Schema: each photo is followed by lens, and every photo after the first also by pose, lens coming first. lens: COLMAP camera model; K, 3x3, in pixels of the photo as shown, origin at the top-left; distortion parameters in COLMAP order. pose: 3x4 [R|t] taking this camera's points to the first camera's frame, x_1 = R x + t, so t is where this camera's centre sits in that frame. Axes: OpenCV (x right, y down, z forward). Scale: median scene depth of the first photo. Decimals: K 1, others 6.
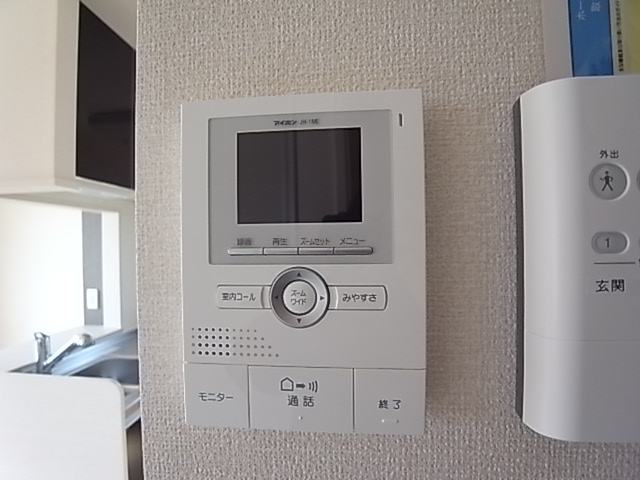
lens RADIAL K [[356.8, 0, 320.4], [0, 356.8, 240.8], [0, 0, 1]] dist [-0.050622, 0.011137]
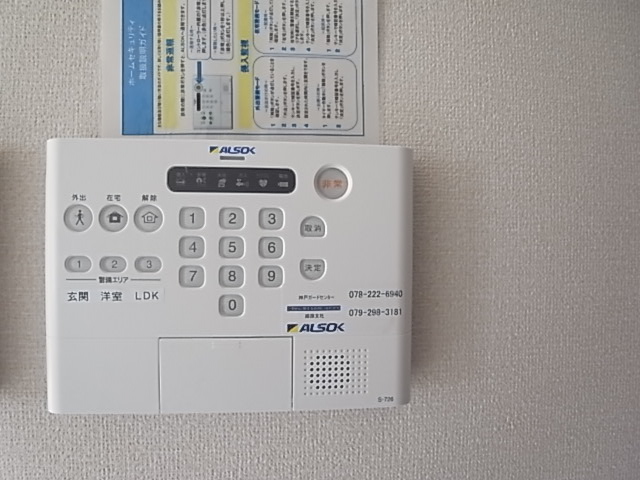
lens RADIAL K [[356.8, 0, 321.3], [0, 356.8, 240.5], [0, 0, 1]] dist [-0.050622, 0.011137]
pose [[0.985195, 0.017679, 0.170521, 1.212439], [-0.017916, 0.999839, -0.000146, -0.080834], [-0.170497, -0.002911, 0.985354, -0.382717]]
